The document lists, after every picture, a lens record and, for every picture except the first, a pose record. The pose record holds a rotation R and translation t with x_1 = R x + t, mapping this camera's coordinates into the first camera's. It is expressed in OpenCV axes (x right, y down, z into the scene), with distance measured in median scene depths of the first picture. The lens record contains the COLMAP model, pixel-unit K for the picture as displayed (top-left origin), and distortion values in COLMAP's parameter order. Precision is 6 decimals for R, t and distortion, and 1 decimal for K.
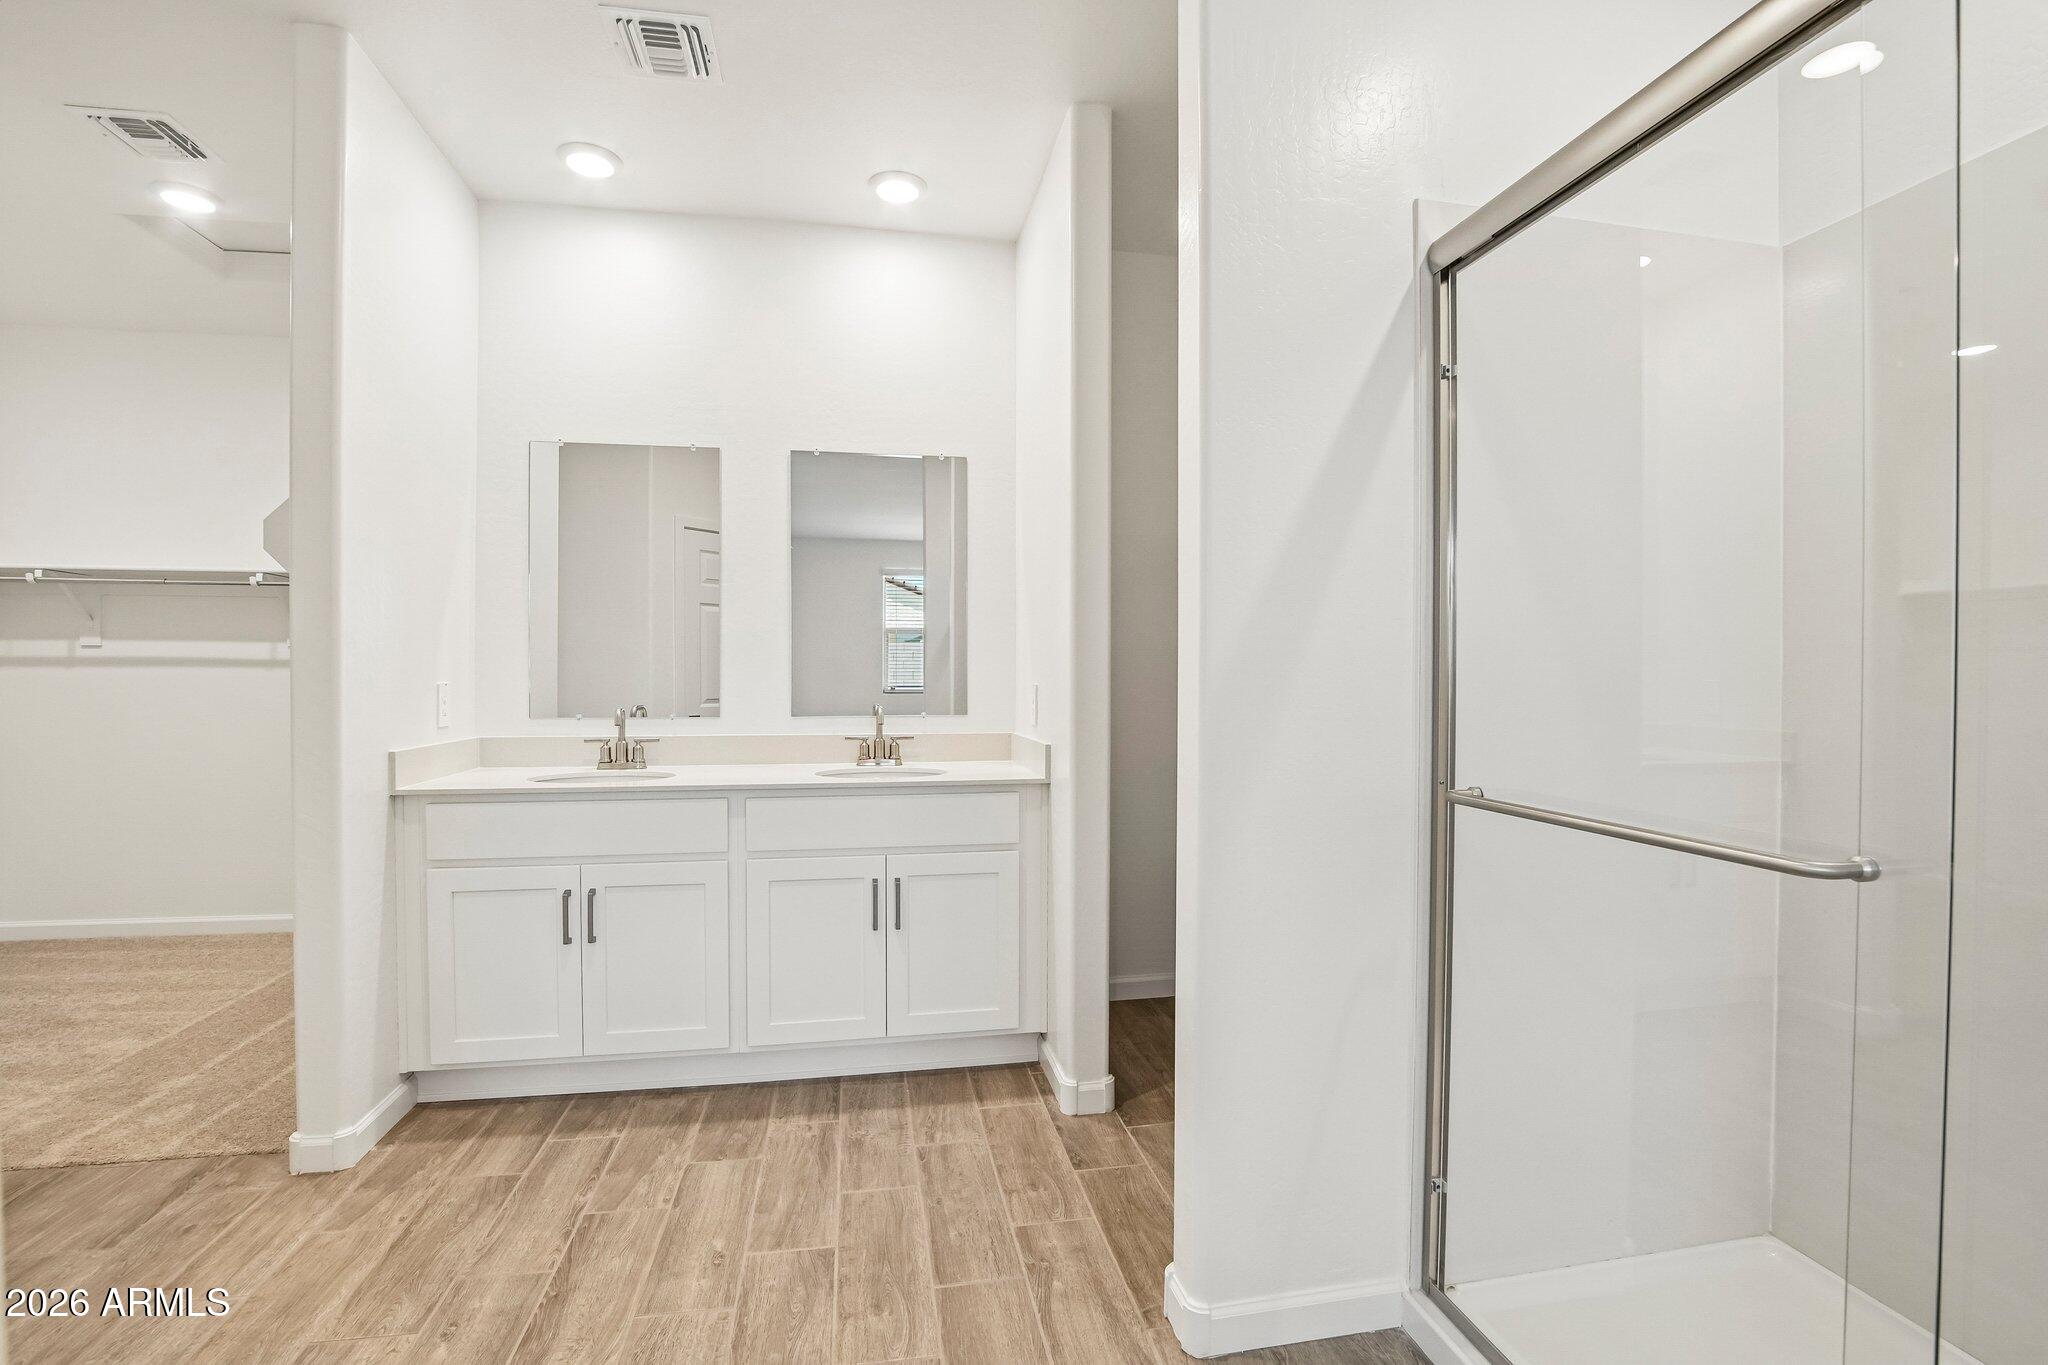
lens RADIAL K [[921.6, 0, 1010.0], [0, 921.6, 688.2], [0, 0, 1]] dist [-0.024575, 0.004295]
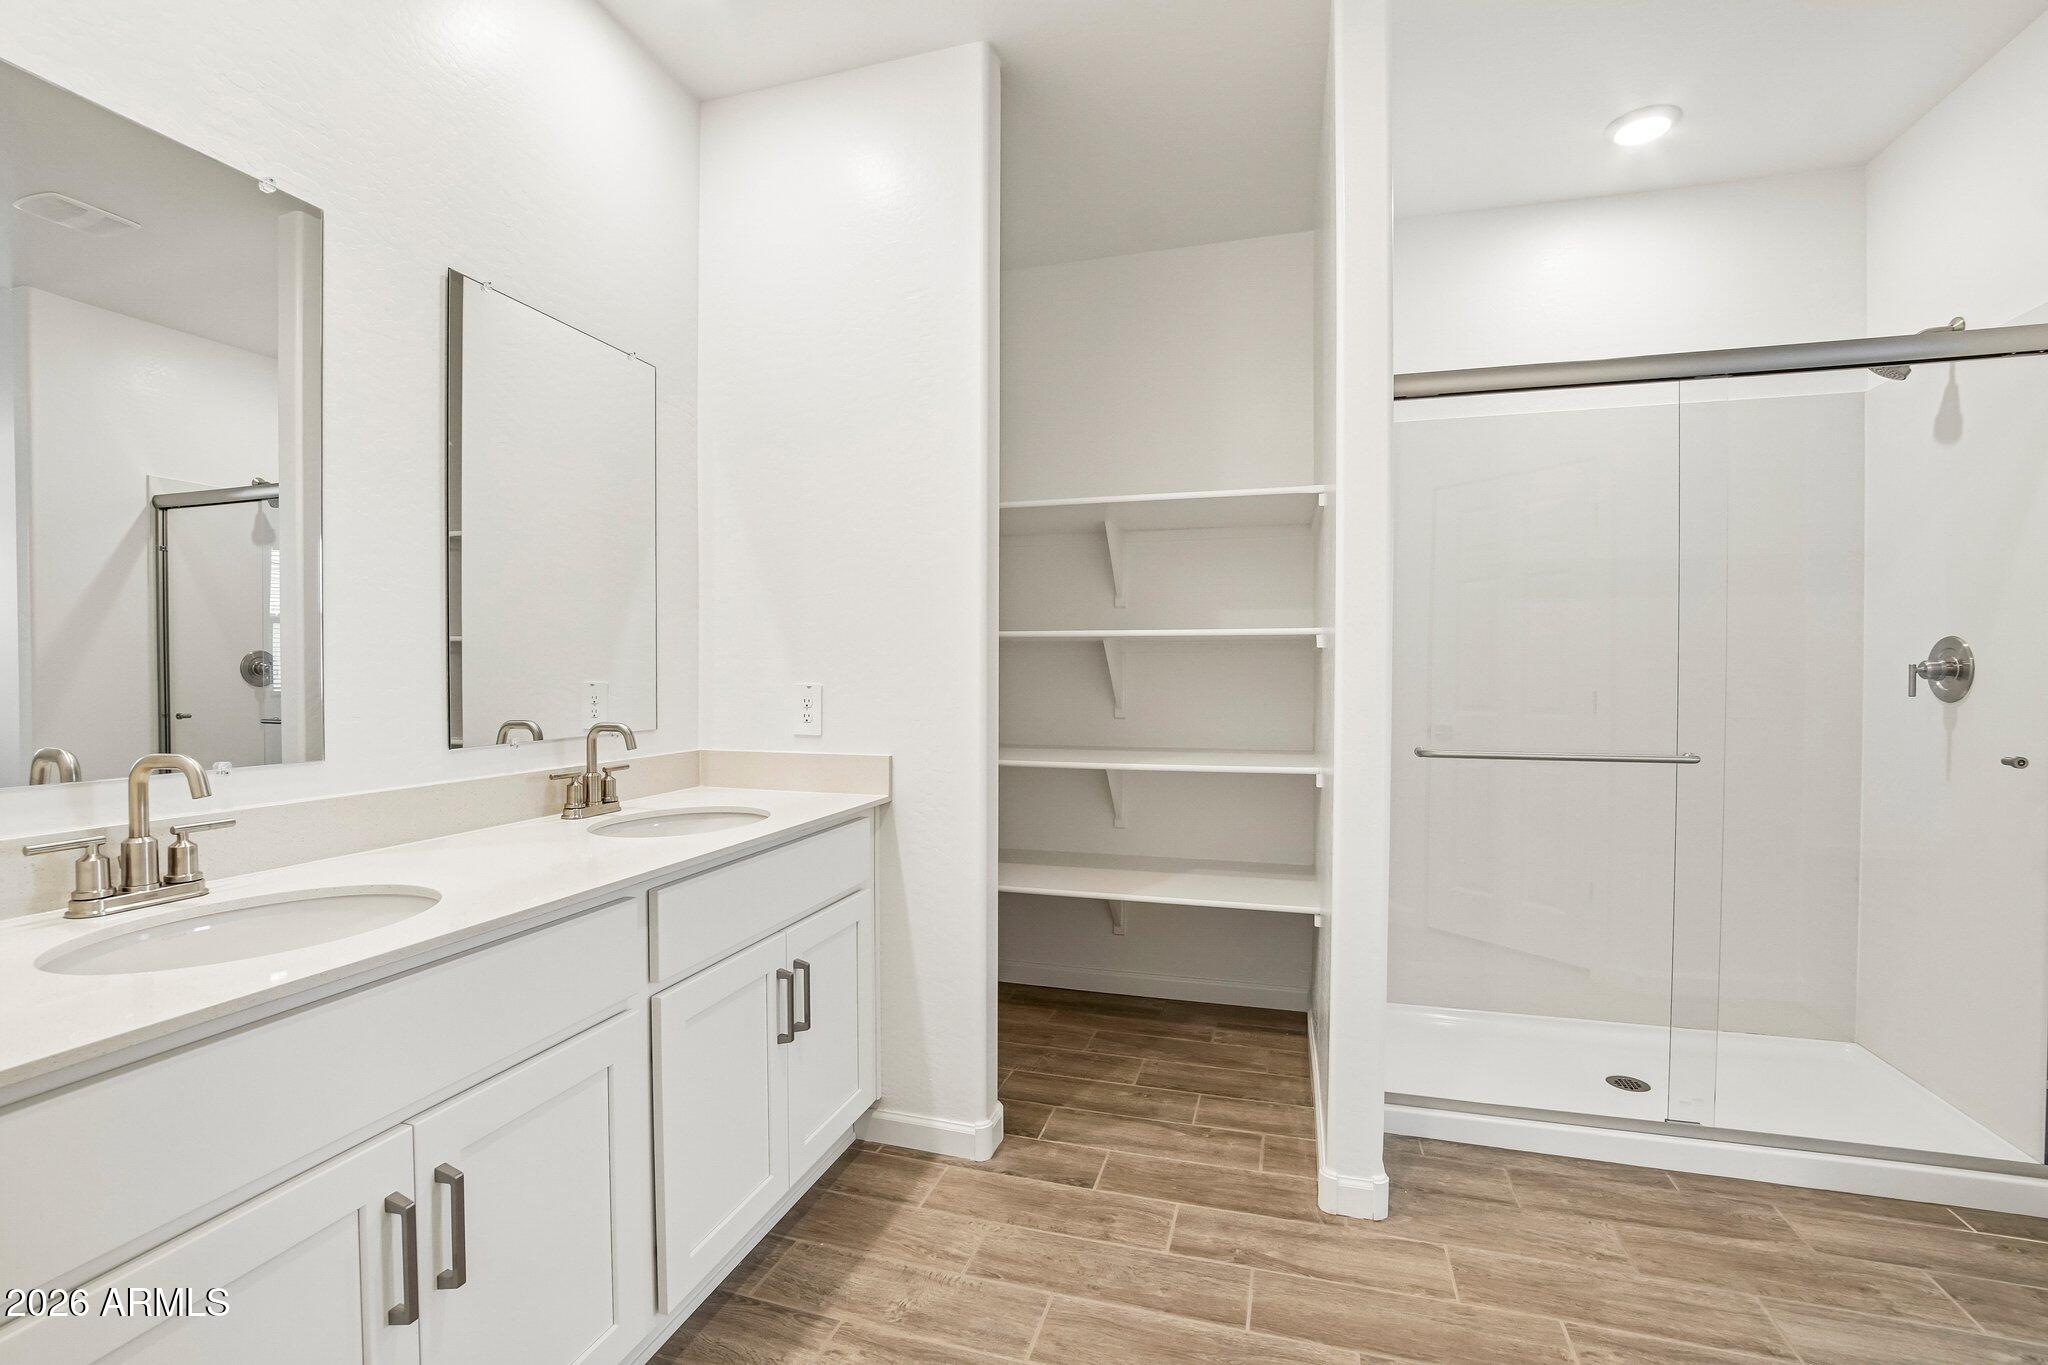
lens RADIAL K [[921.6, 0, 1010.0], [0, 921.6, 688.2], [0, 0, 1]] dist [-0.024575, 0.004295]
pose [[0.445005, -0.011679, 0.895452, -0.798693], [0.005219, 0.999932, 0.010448, -0.013657], [-0.895513, 0.000024, 0.445036, 0.623639]]
